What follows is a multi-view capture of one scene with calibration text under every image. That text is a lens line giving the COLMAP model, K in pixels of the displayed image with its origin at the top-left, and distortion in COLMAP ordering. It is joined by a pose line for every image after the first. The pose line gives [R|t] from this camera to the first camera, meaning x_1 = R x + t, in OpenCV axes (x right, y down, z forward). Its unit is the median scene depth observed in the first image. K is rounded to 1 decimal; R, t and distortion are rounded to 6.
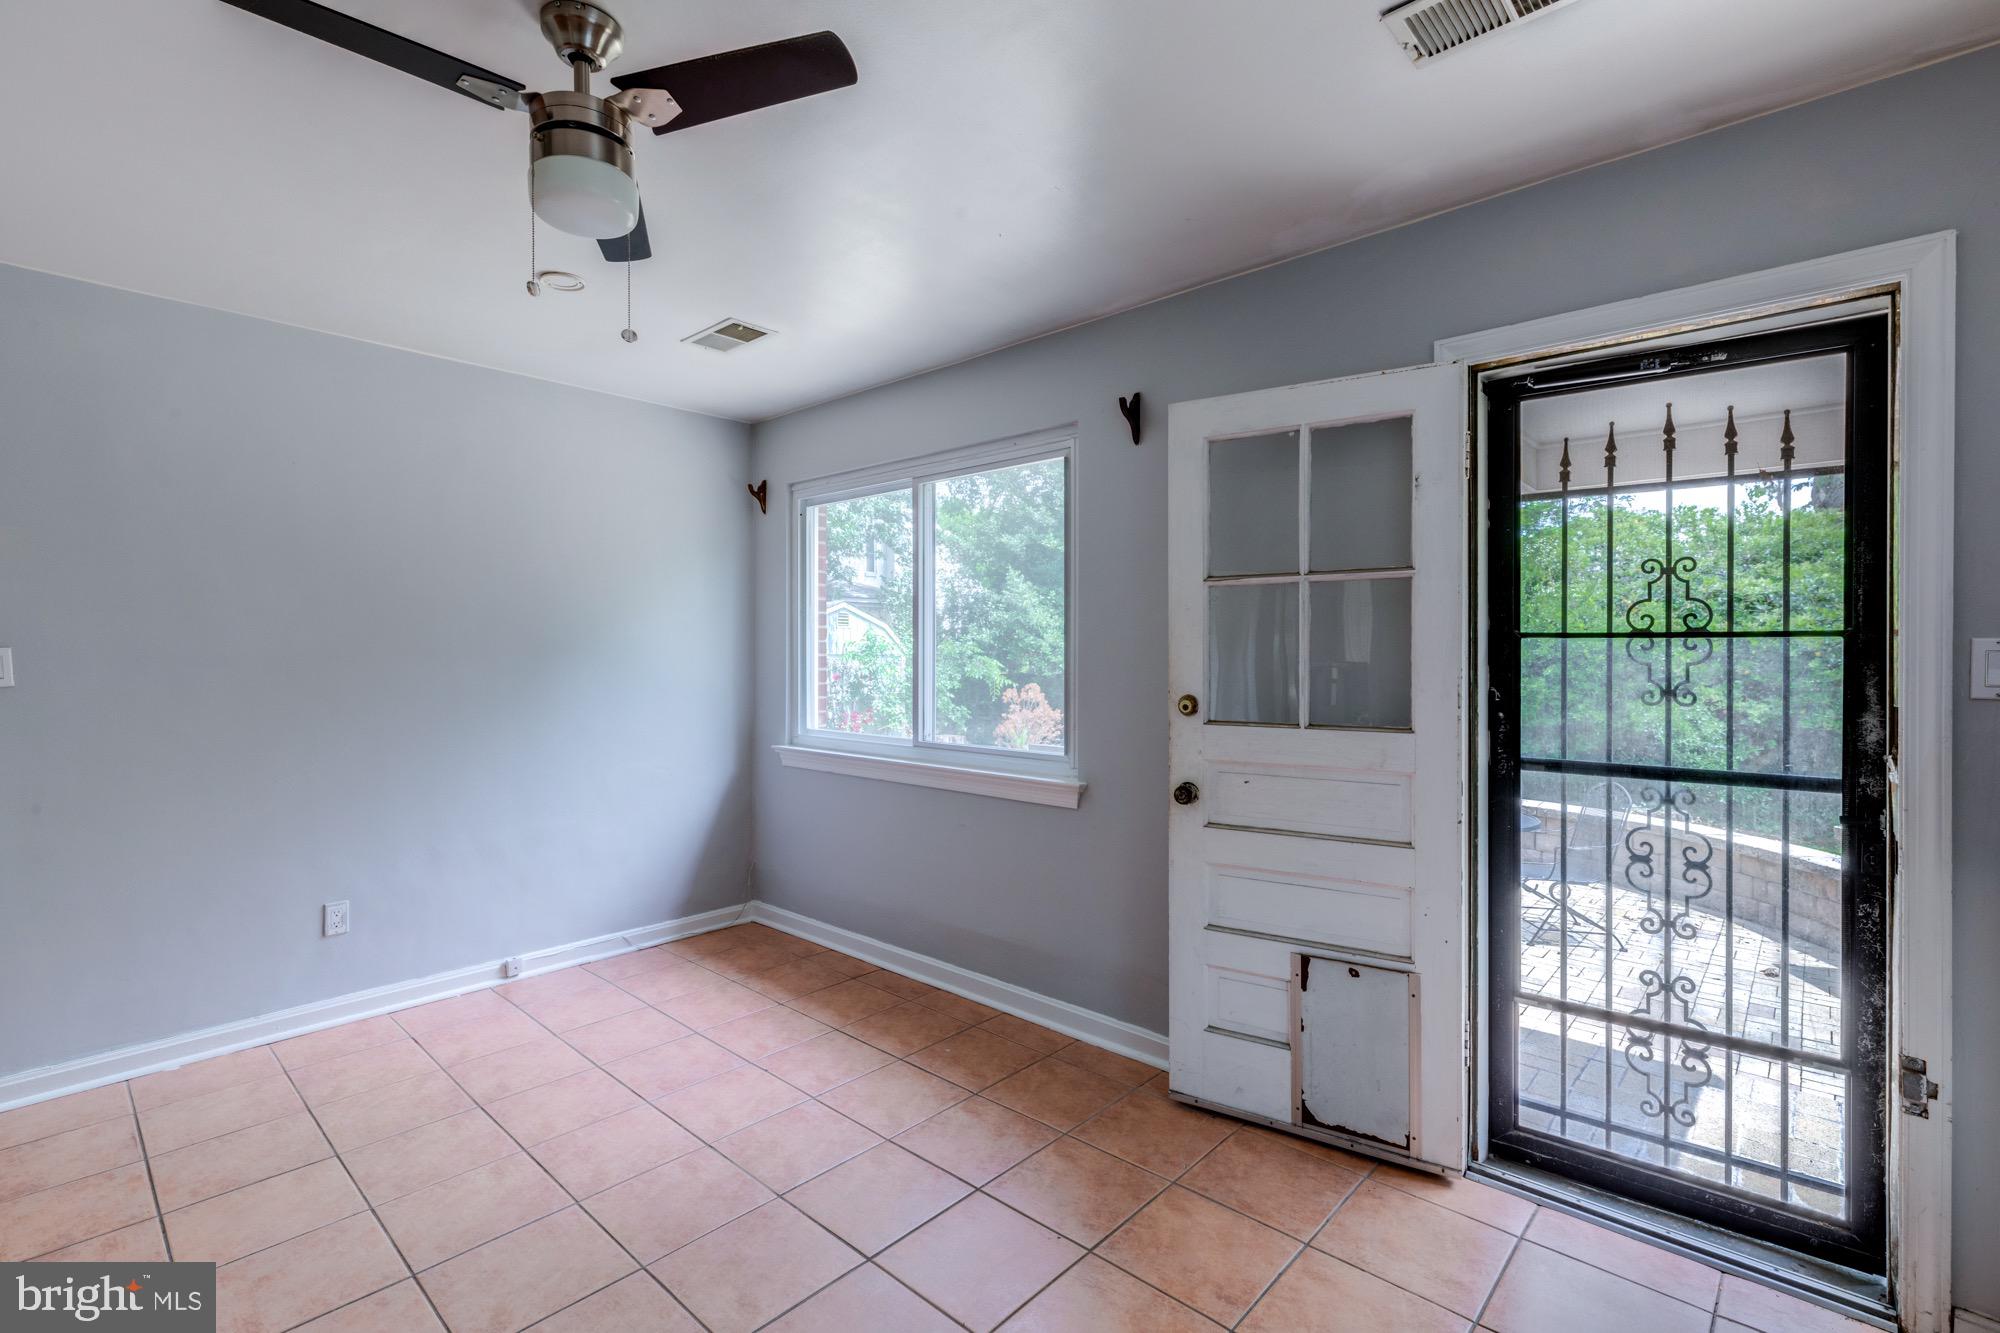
lens RADIAL K [[896.0, 0, 996.2], [0, 896.0, 656.0], [0, 0, 1]] dist [0.000264, 0.000060]
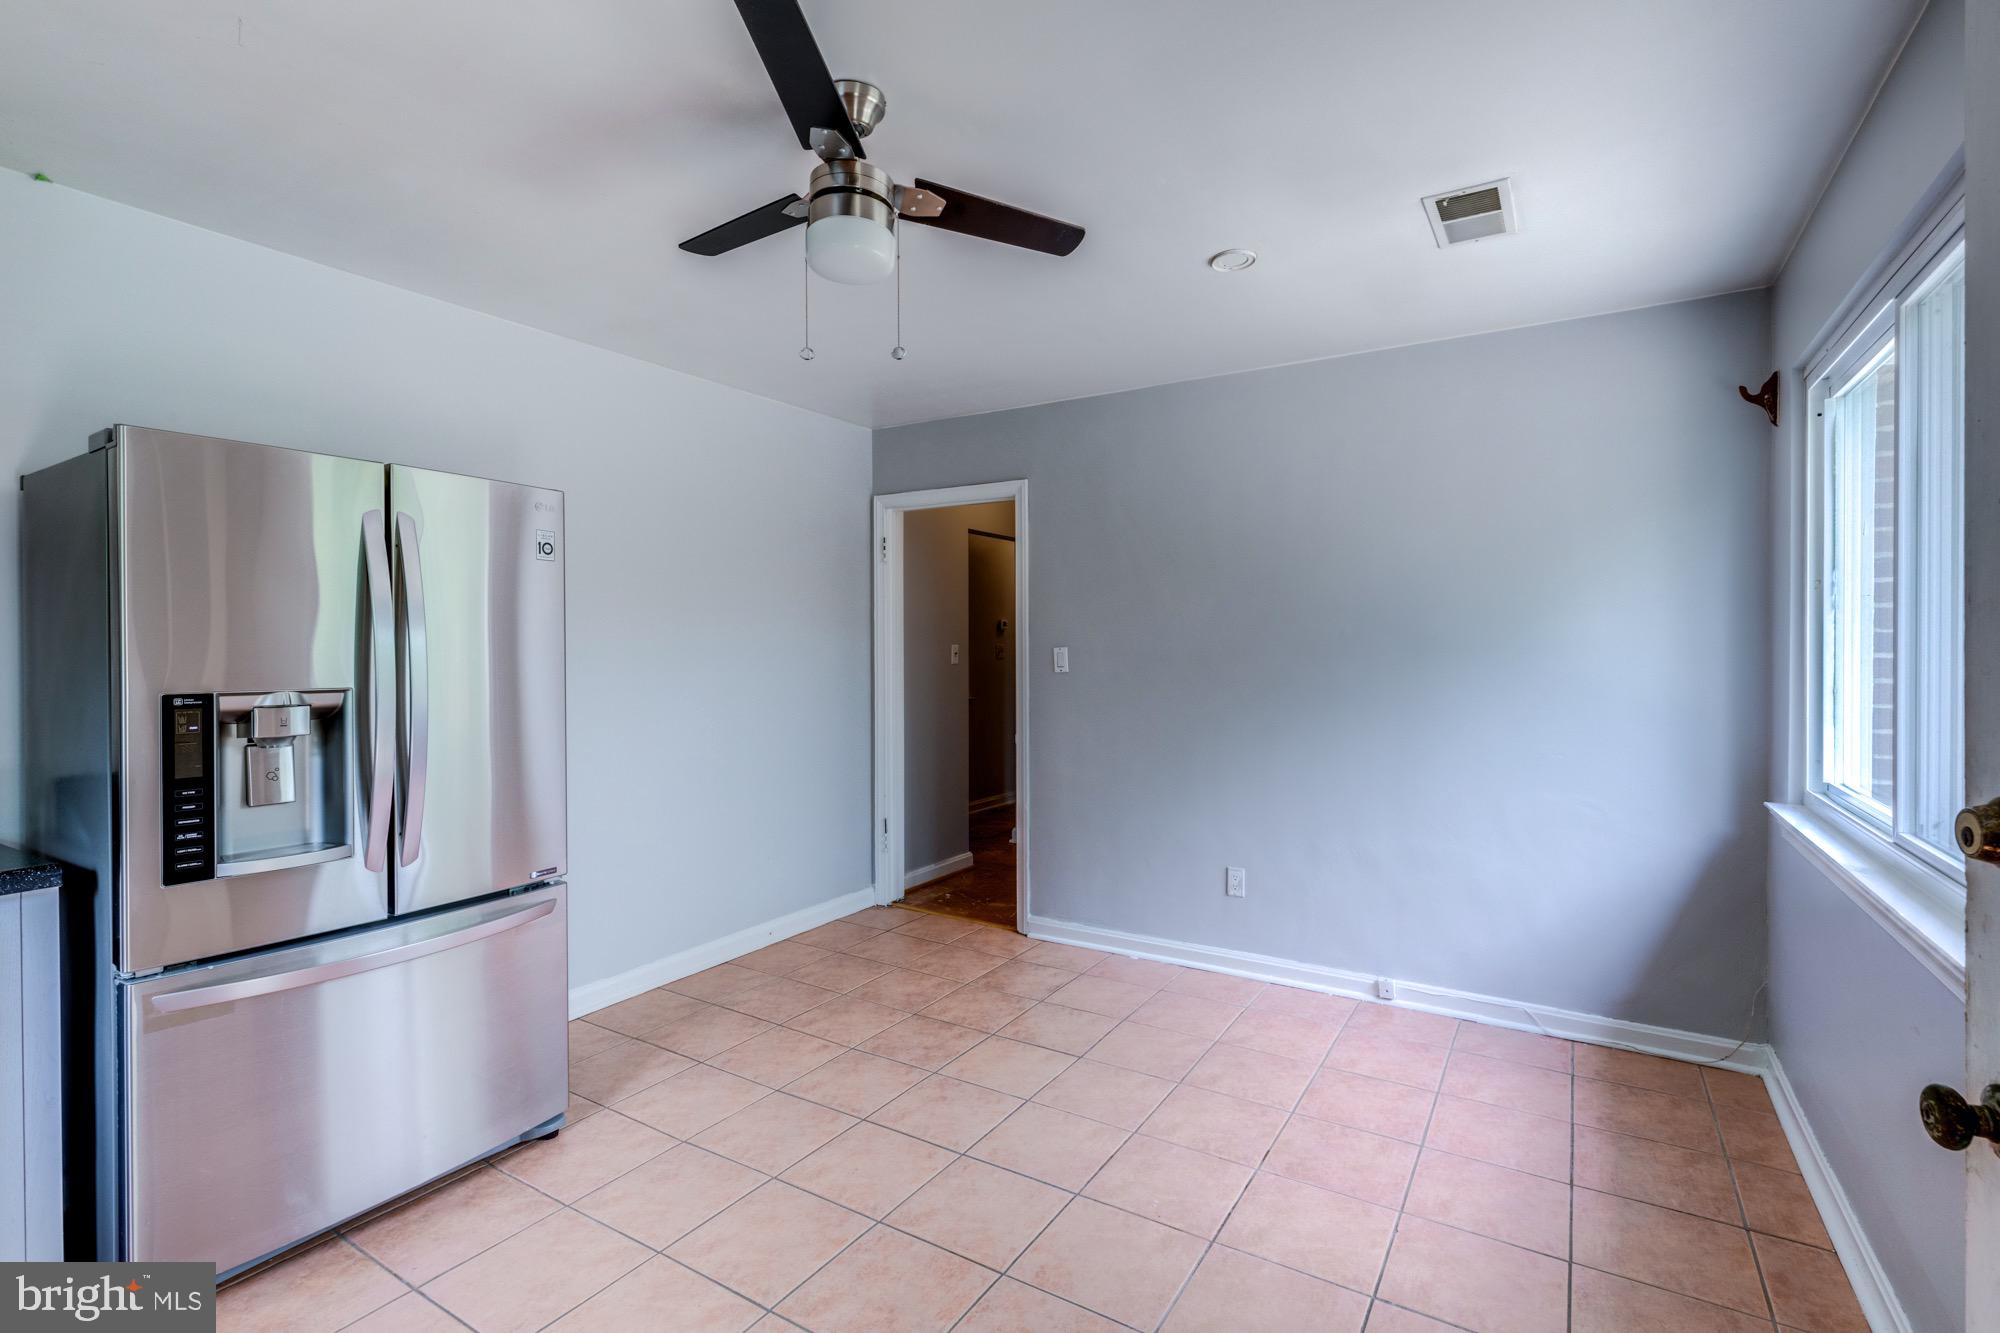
lens RADIAL K [[896.0, 0, 994.8], [0, 896.0, 658.8], [0, 0, 1]] dist [0.000264, 0.000060]
pose [[0.185640, 0.004593, -0.982607, 0.358012], [-0.001805, 0.999989, 0.004334, 0.000007], [0.982616, 0.000969, 0.185646, 0.507545]]
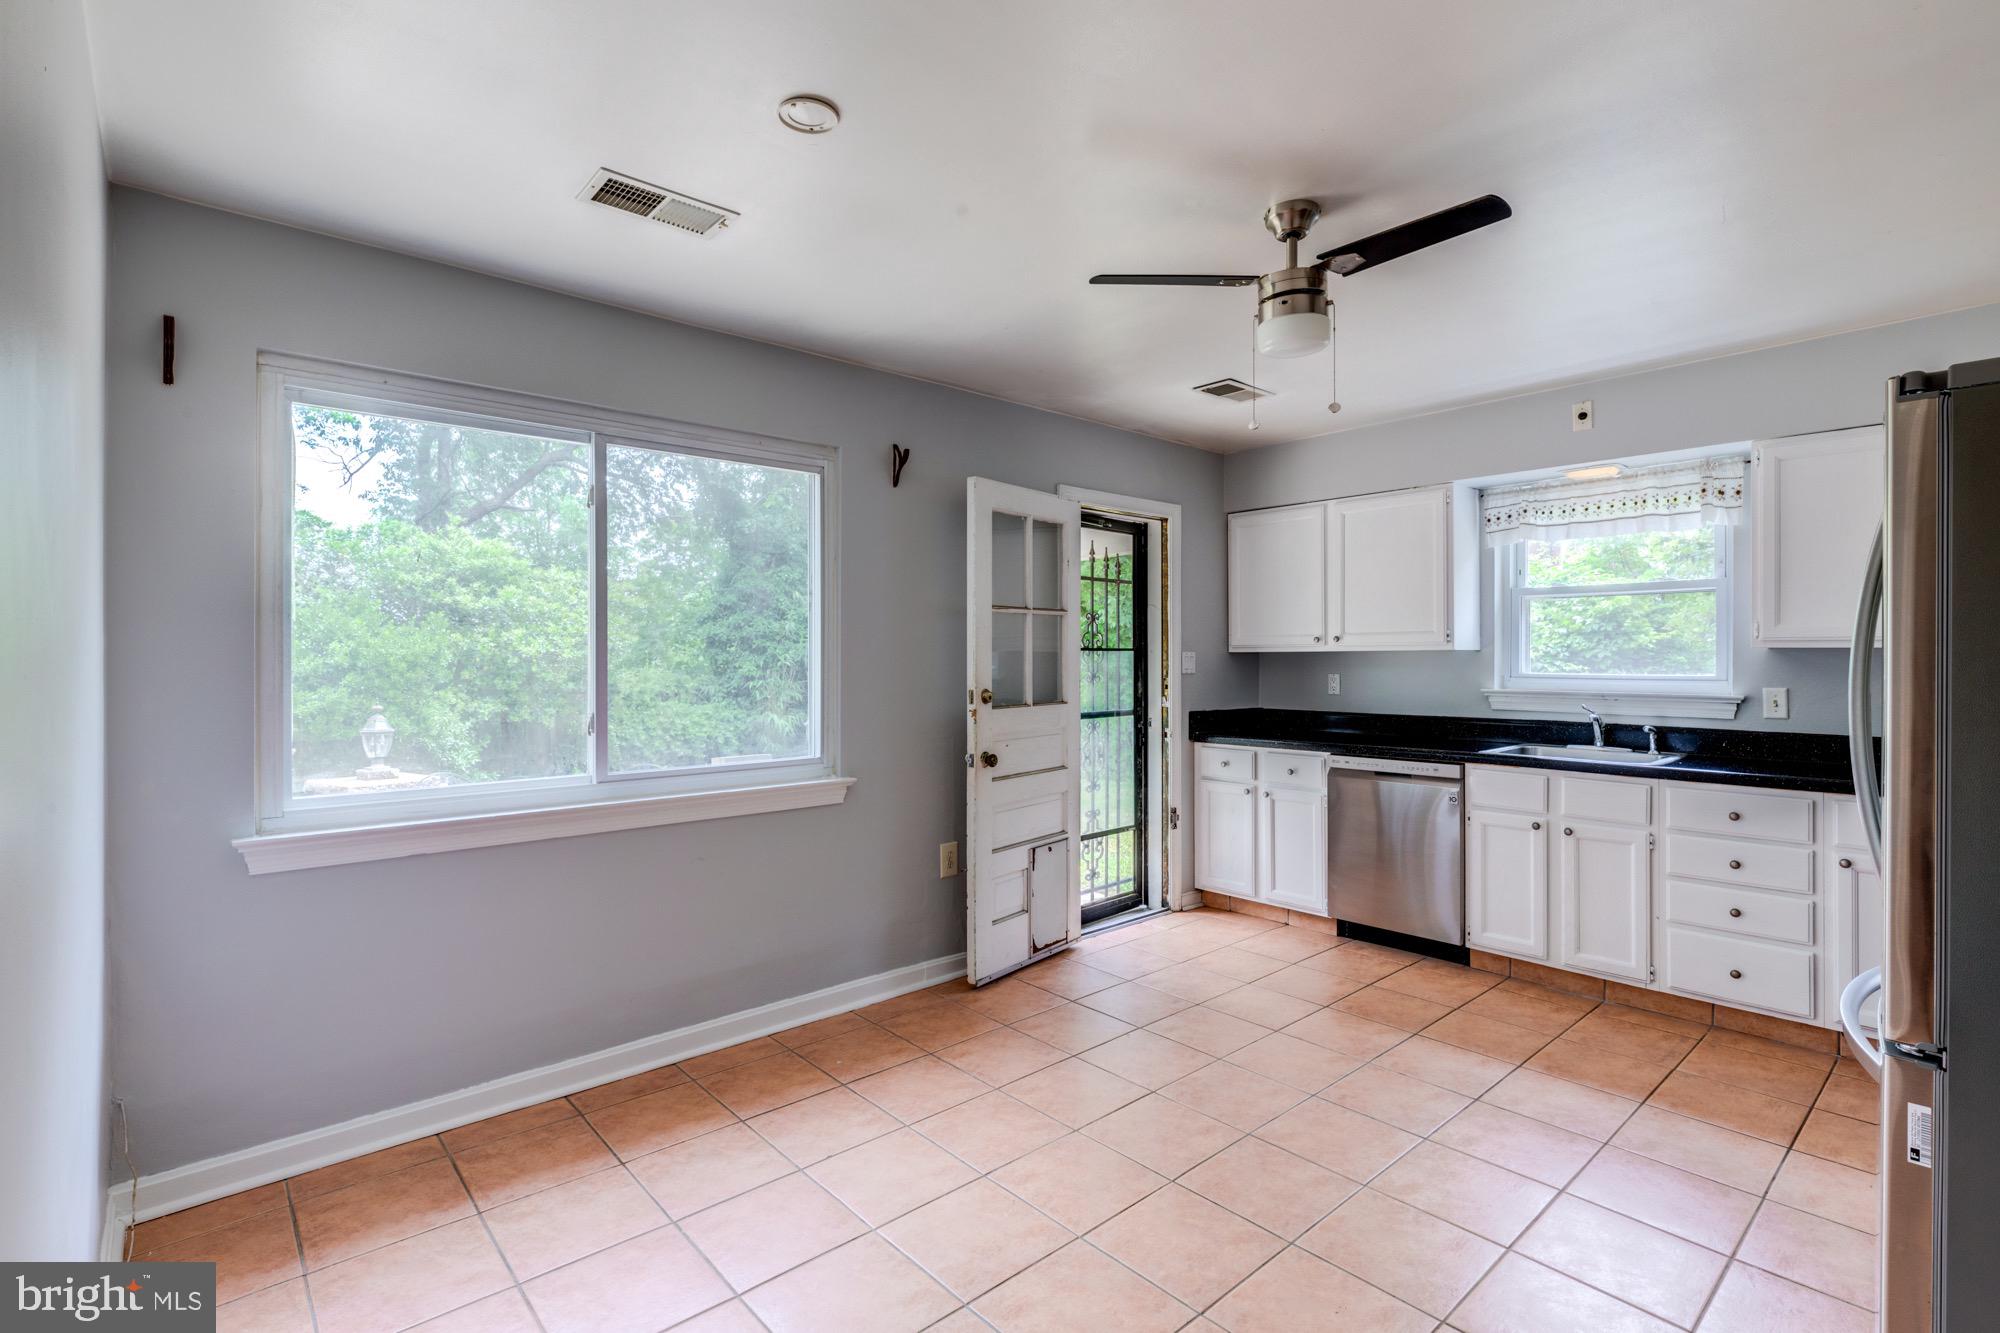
lens RADIAL K [[949.0, 0, 1008.6], [0, 949.0, 663.6], [0, 0, 1]] dist [-0.002160, 0.000124]
pose [[0.091390, -0.007812, 0.995785, -1.041661], [0.008432, 0.999939, 0.007070, -0.005350], [-0.995779, 0.007750, 0.091450, 0.691864]]
